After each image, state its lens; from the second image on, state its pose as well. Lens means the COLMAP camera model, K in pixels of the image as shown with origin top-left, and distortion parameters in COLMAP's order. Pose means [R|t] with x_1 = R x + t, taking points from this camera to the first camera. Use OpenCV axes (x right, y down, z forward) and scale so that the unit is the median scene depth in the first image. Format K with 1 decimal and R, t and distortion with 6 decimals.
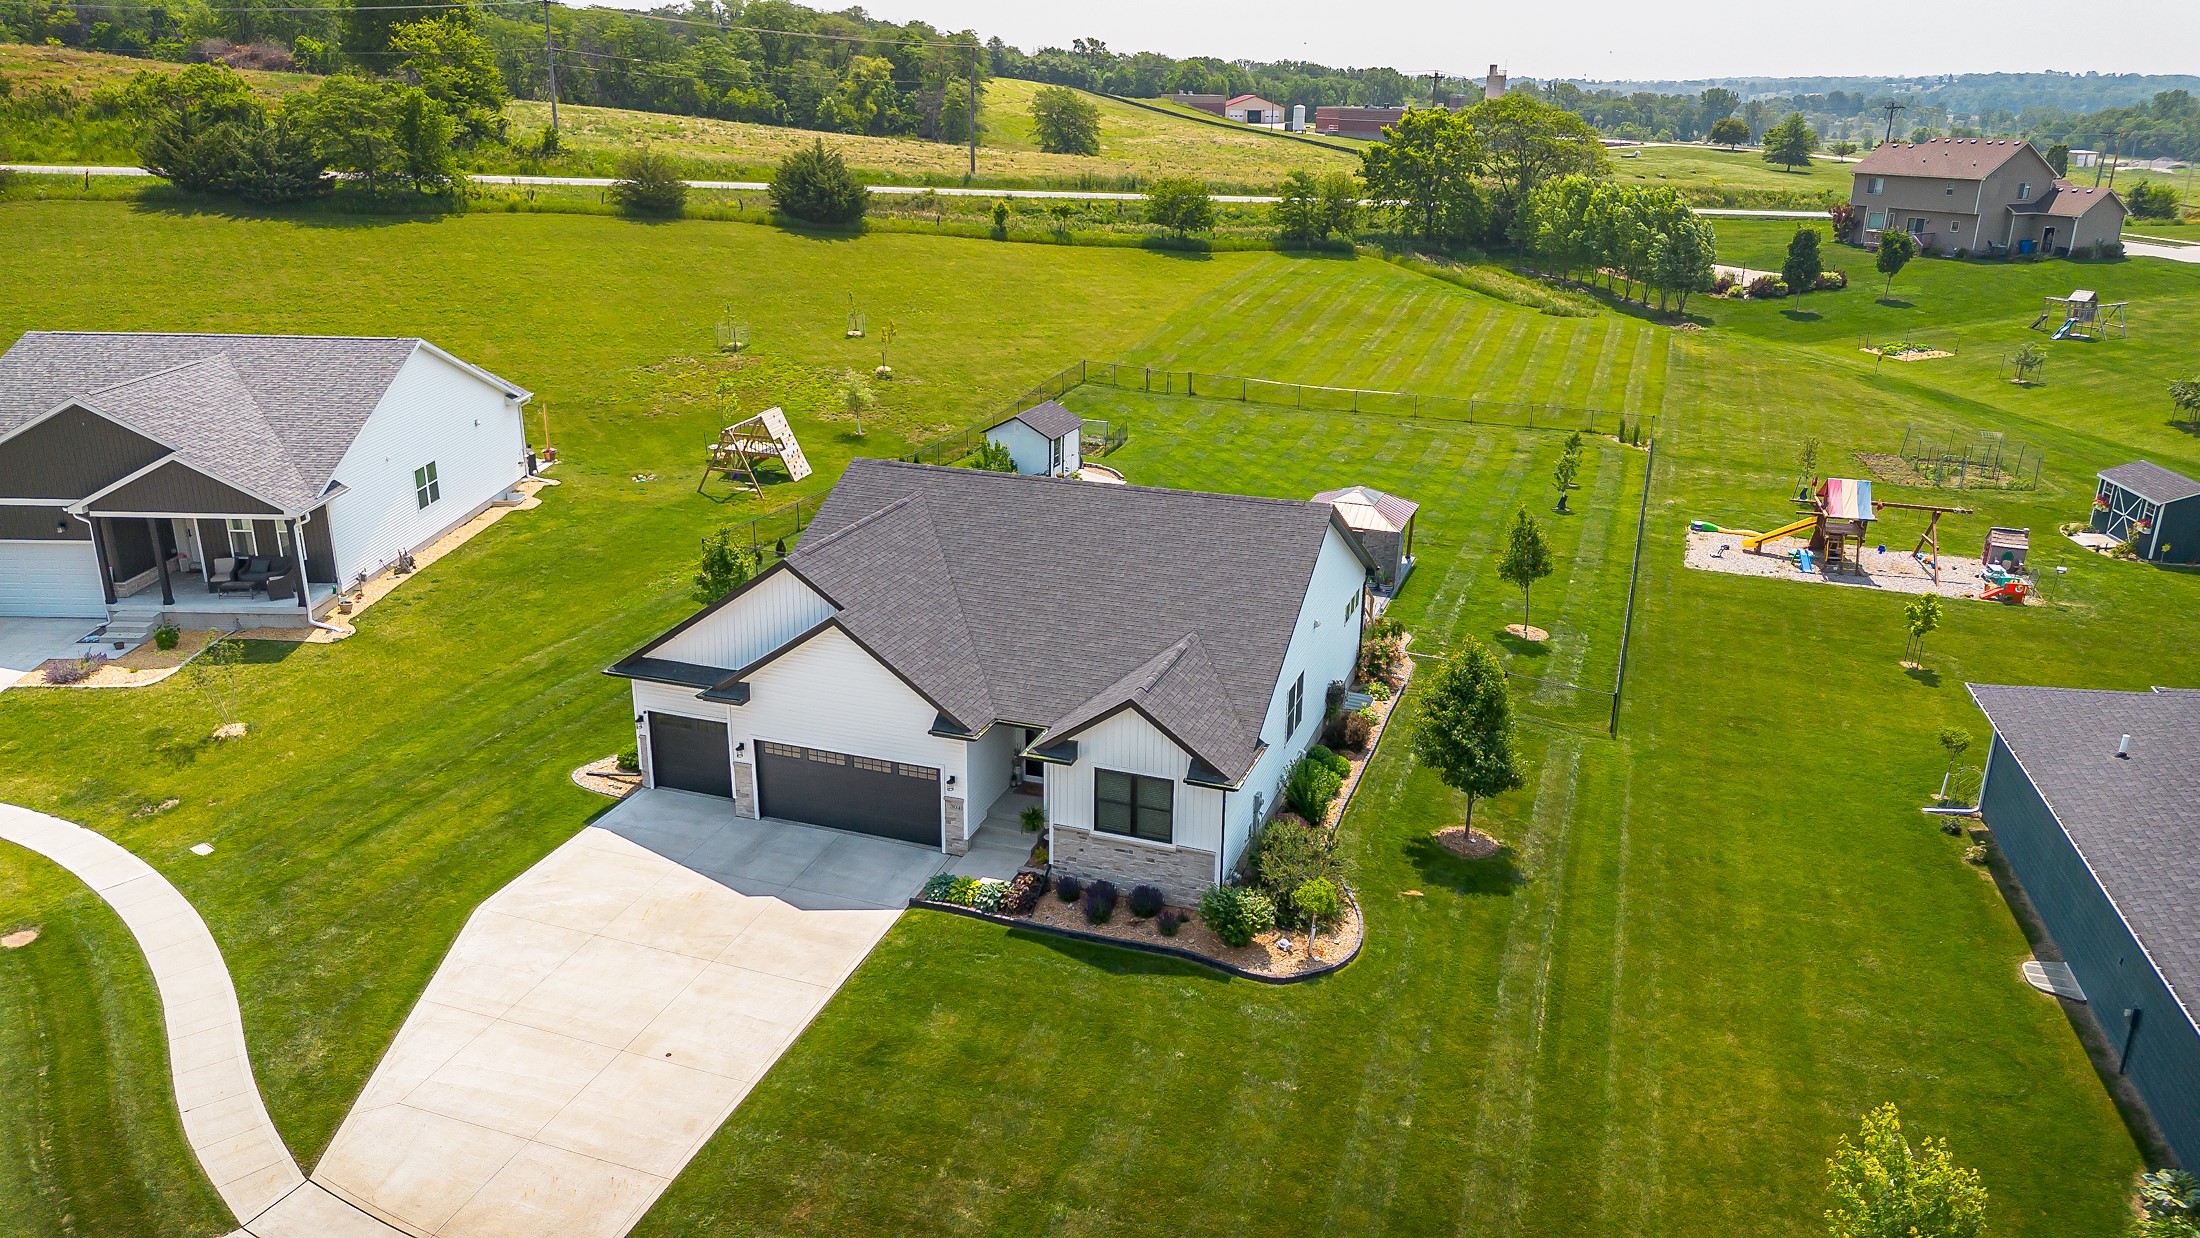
lens RADIAL K [[1448.7, 0, 1109.9], [0, 1448.7, 611.7], [0, 0, 1]] dist [0.052383, -0.031783]
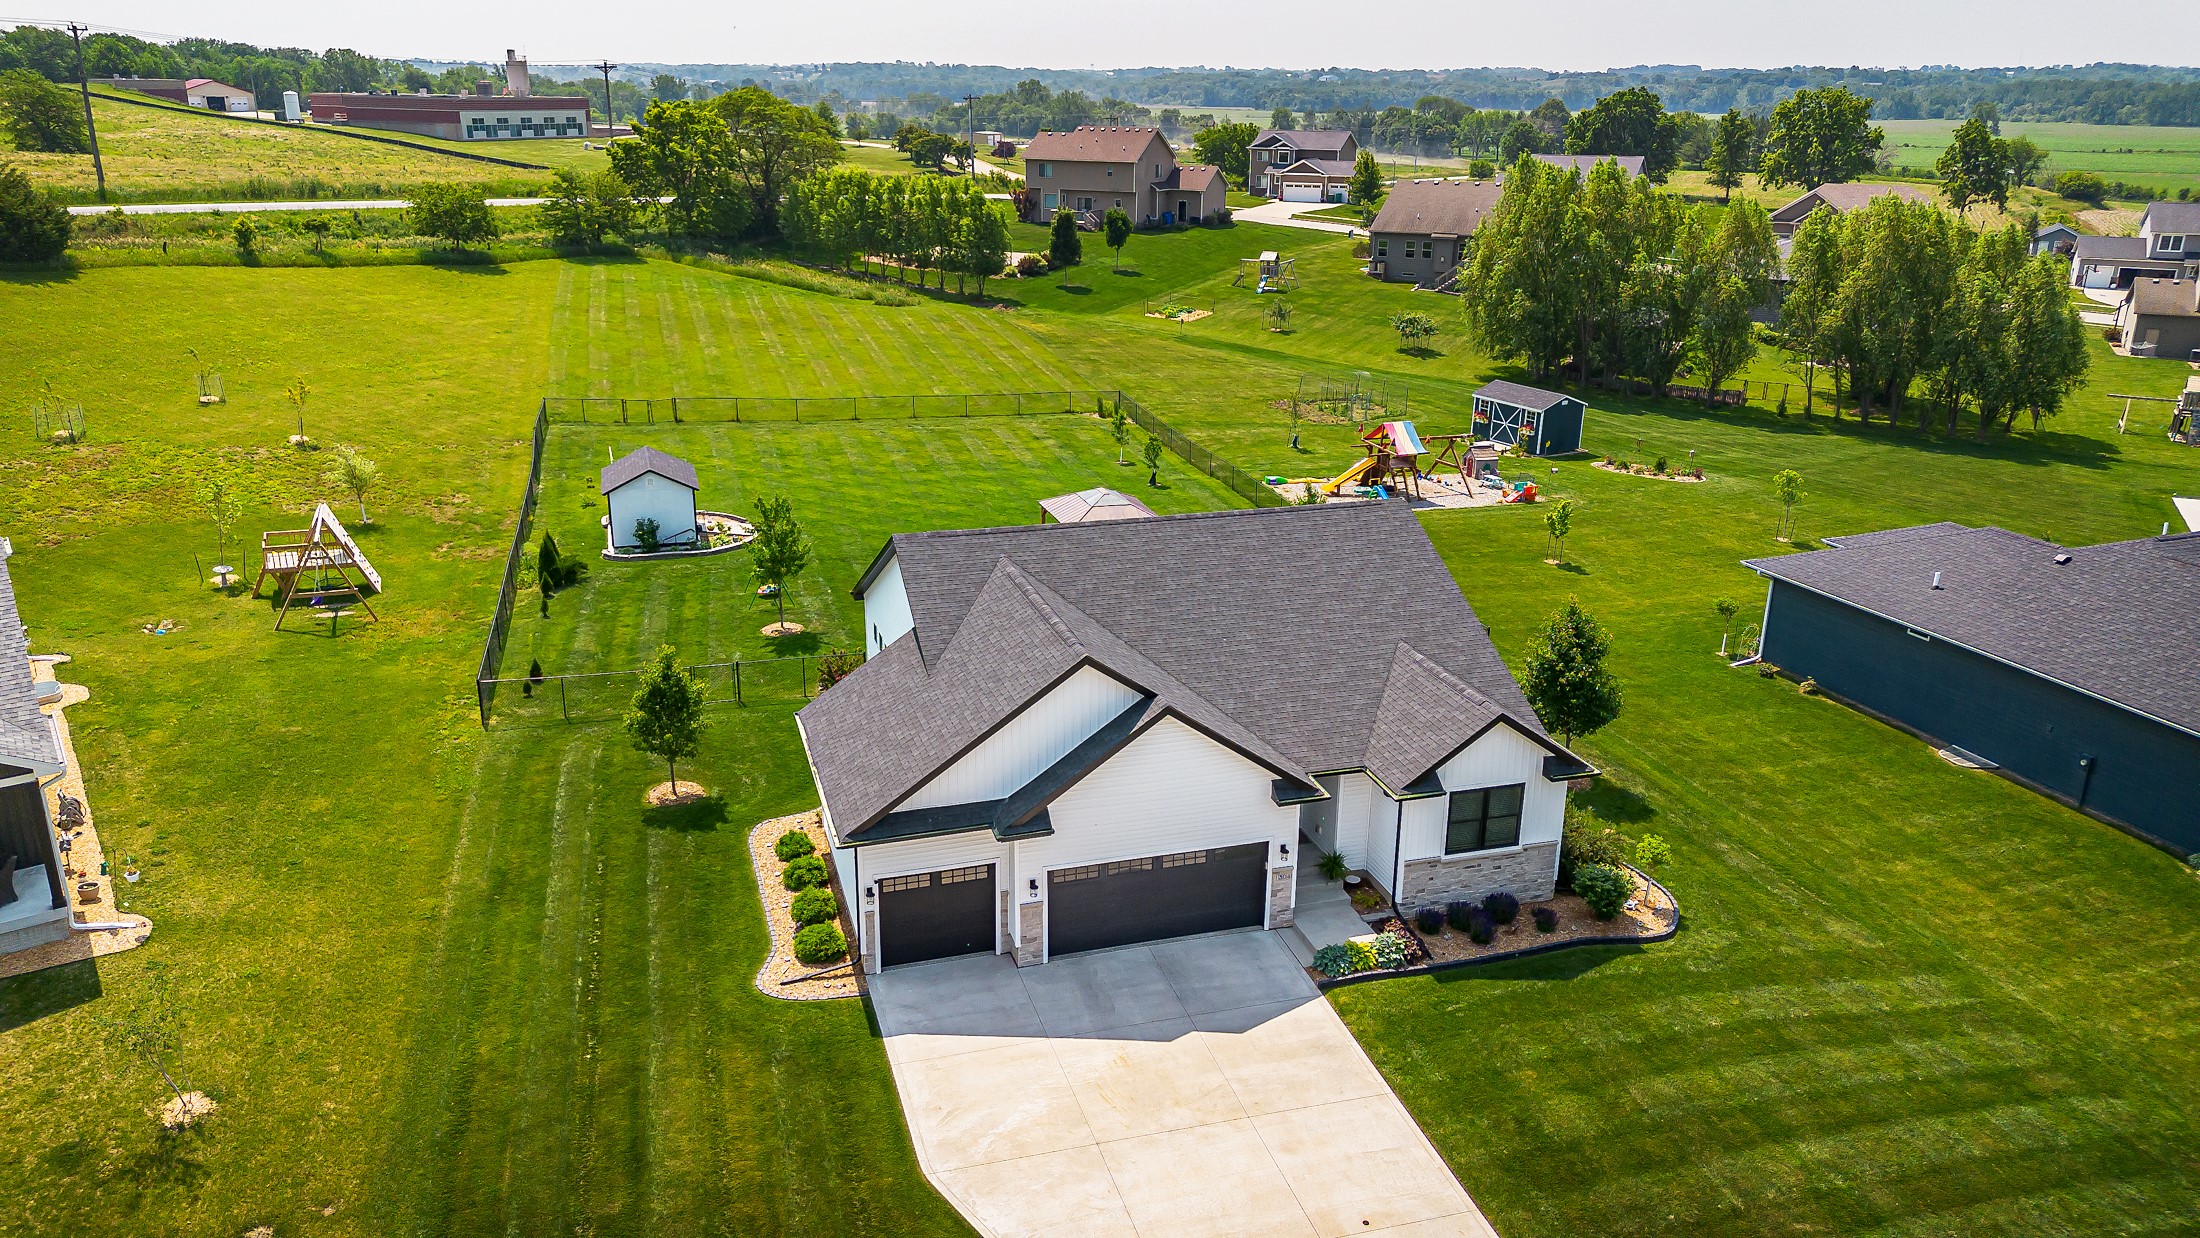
lens RADIAL K [[1448.7, 0, 1105.9], [0, 1448.7, 630.9], [0, 0, 1]] dist [0.052383, -0.031783]
pose [[0.824246, -0.203014, 0.528587, -0.355202], [0.193037, 0.978341, 0.074741, -0.059942], [-0.532312, 0.040432, 0.845582, 0.143036]]
